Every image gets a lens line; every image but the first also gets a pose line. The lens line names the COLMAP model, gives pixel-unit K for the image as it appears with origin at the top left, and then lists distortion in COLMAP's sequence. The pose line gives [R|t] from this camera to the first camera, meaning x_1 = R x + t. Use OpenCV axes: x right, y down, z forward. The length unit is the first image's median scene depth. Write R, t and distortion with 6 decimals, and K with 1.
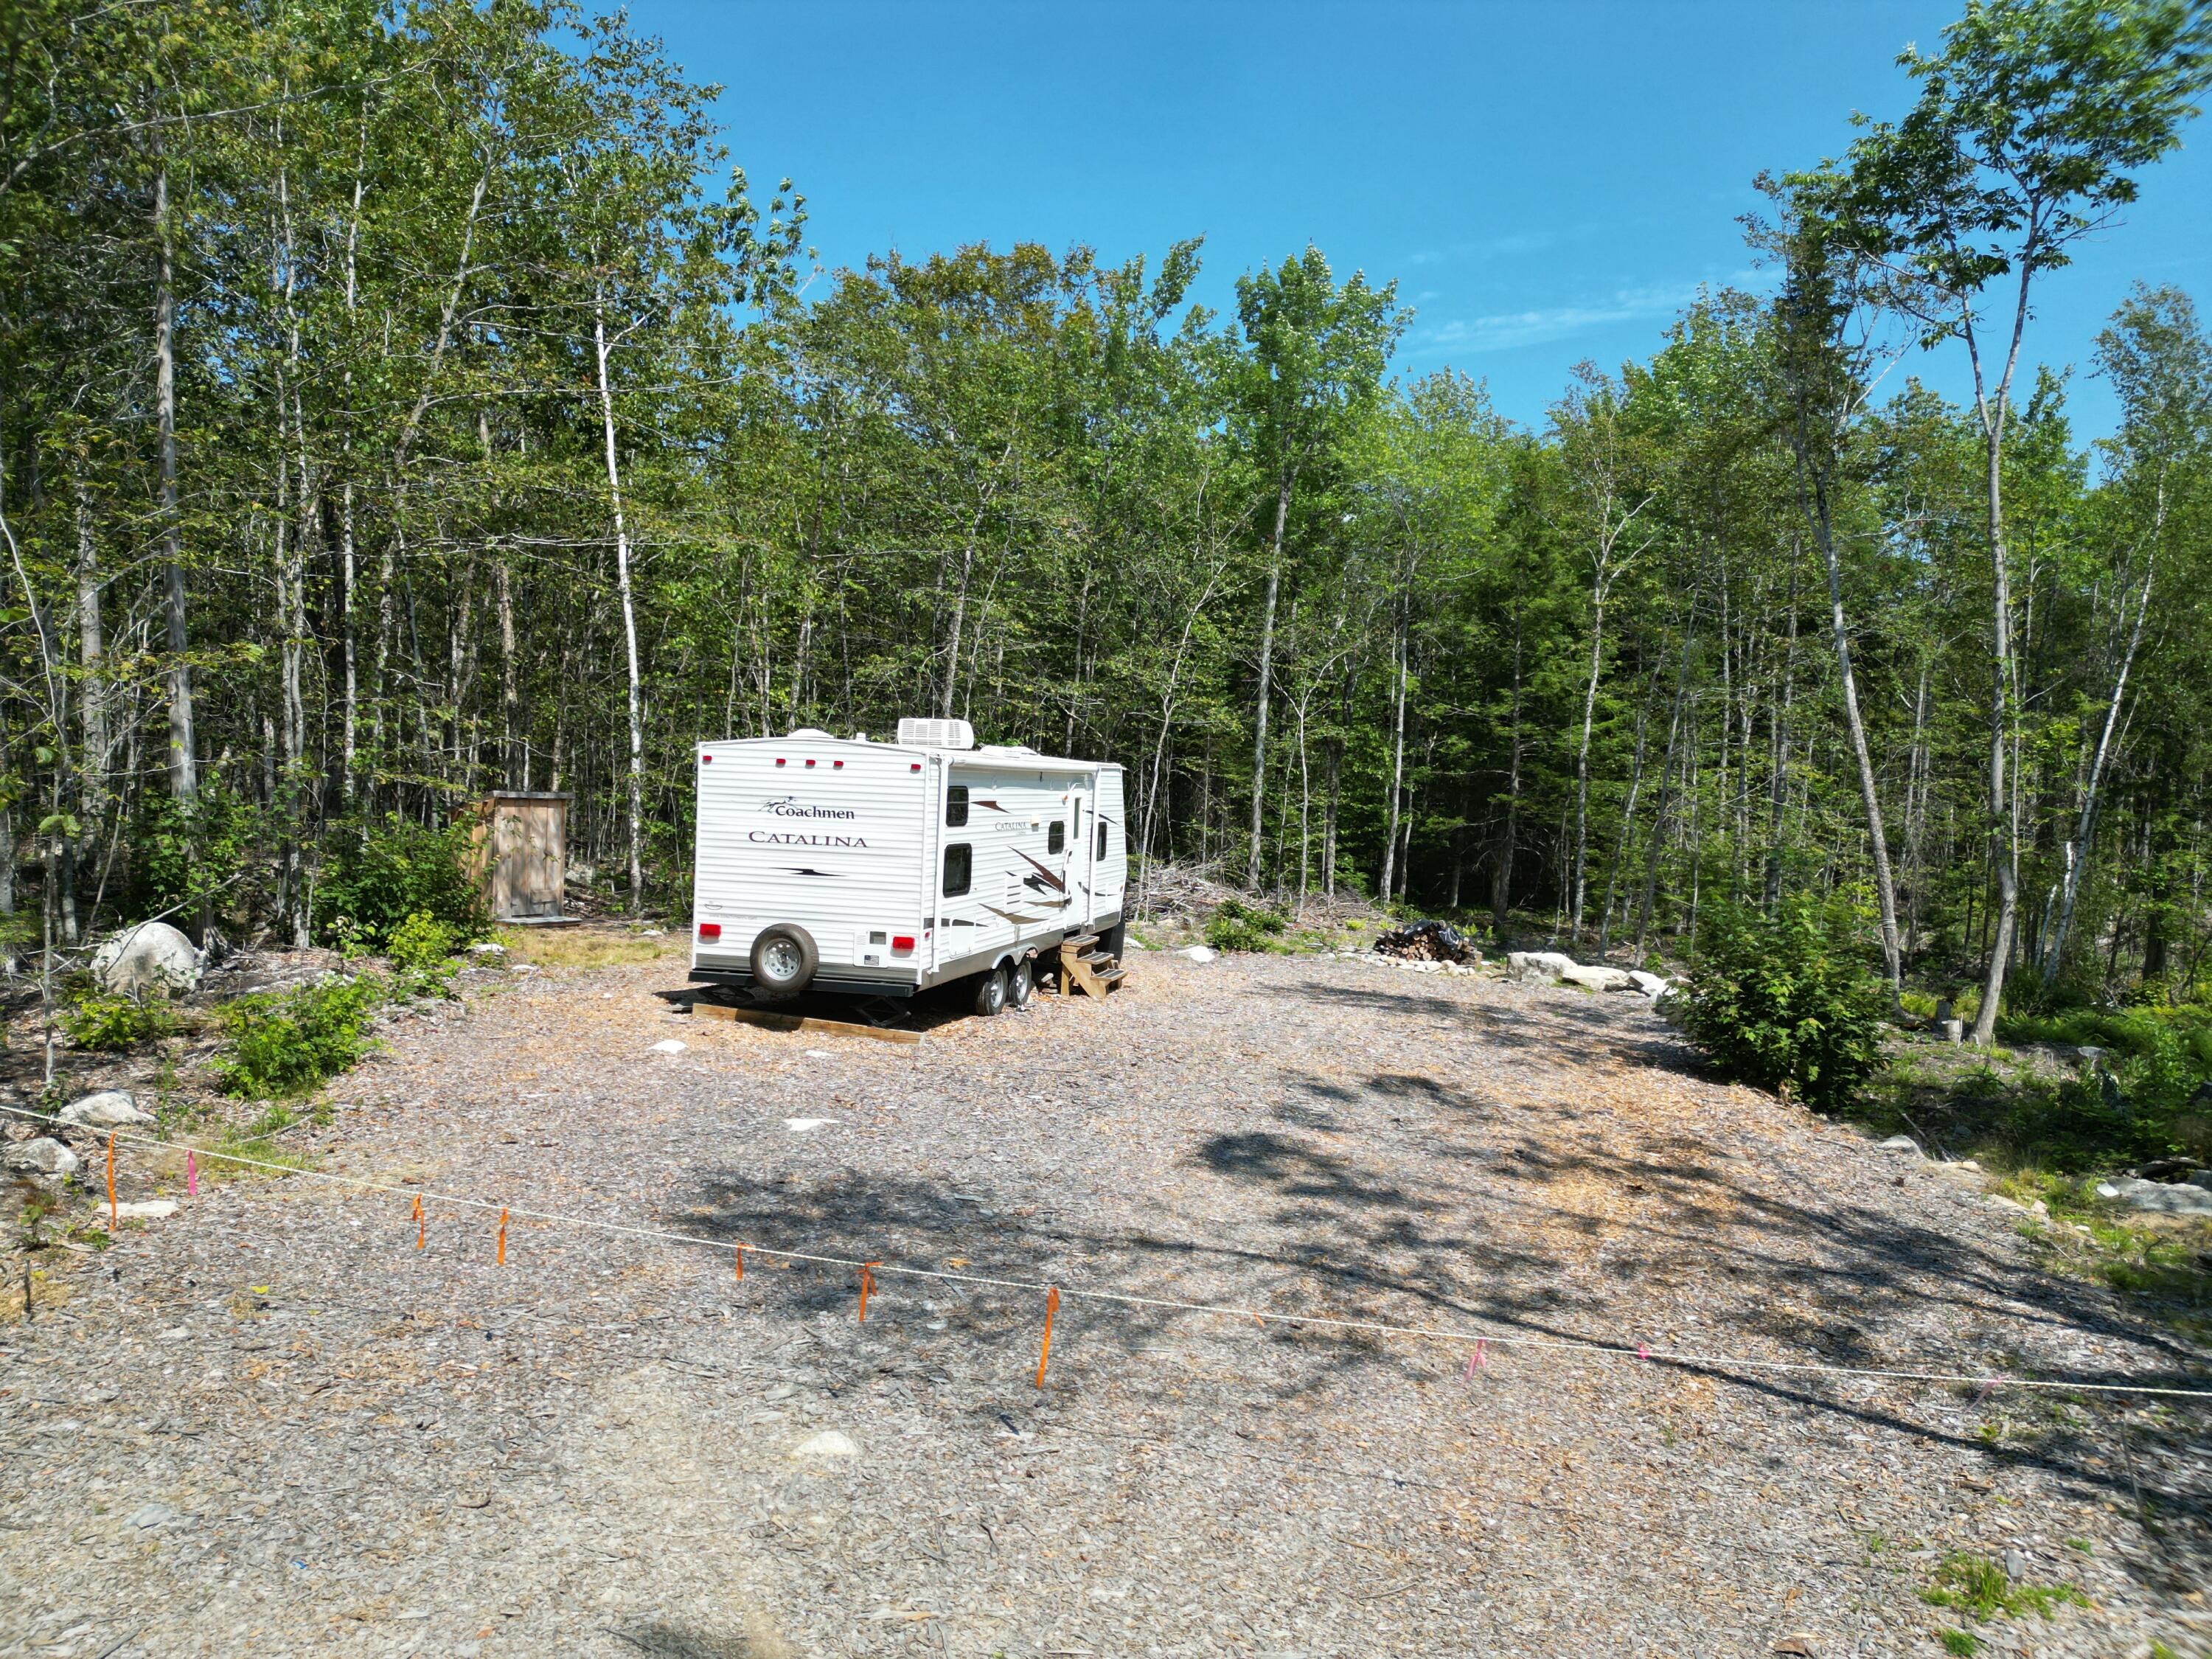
lens RADIAL K [[1475.5, 0, 1101.5], [0, 1475.5, 818.6], [0, 0, 1]] dist [0.077114, -0.001152]
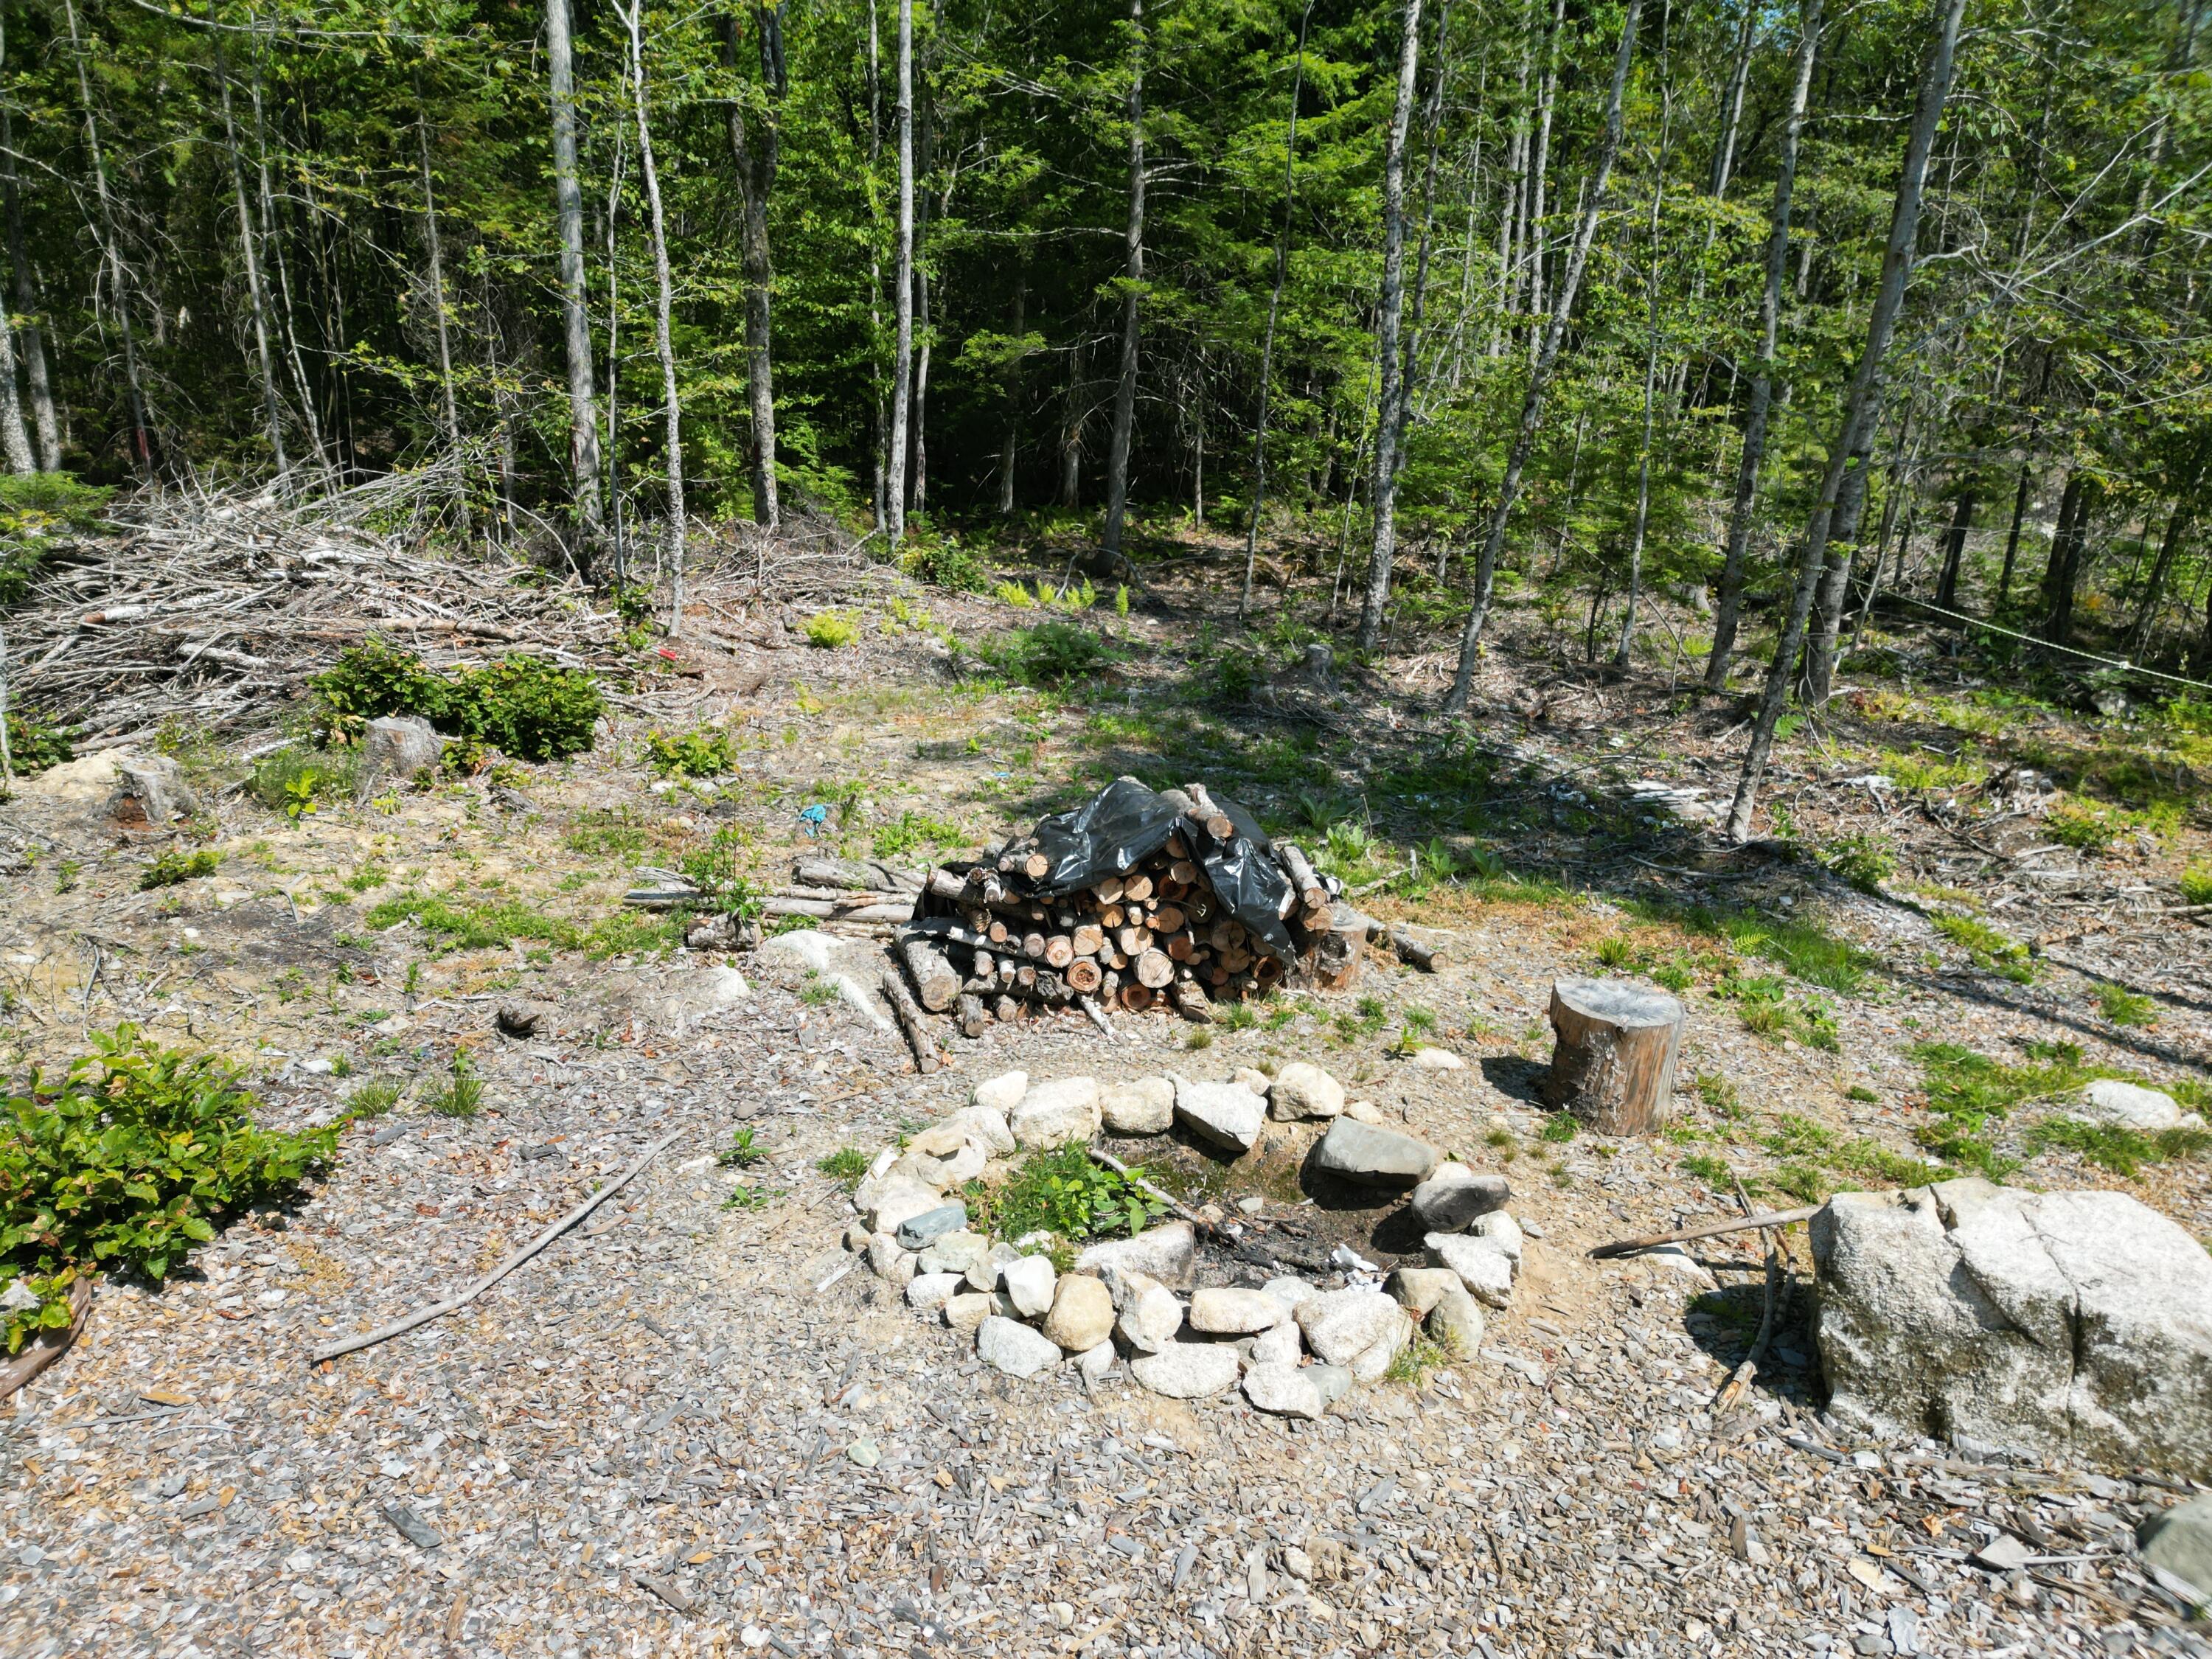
lens RADIAL K [[1522.7, 0, 1091.9], [0, 1522.7, 832.0], [0, 0, 1]] dist [0.084907, -0.097110]
pose [[0.944356, -0.114932, 0.308191, 0.096784], [0.016367, 0.952225, 0.304958, 0.001823], [-0.328517, -0.282945, 0.901121, 0.545709]]
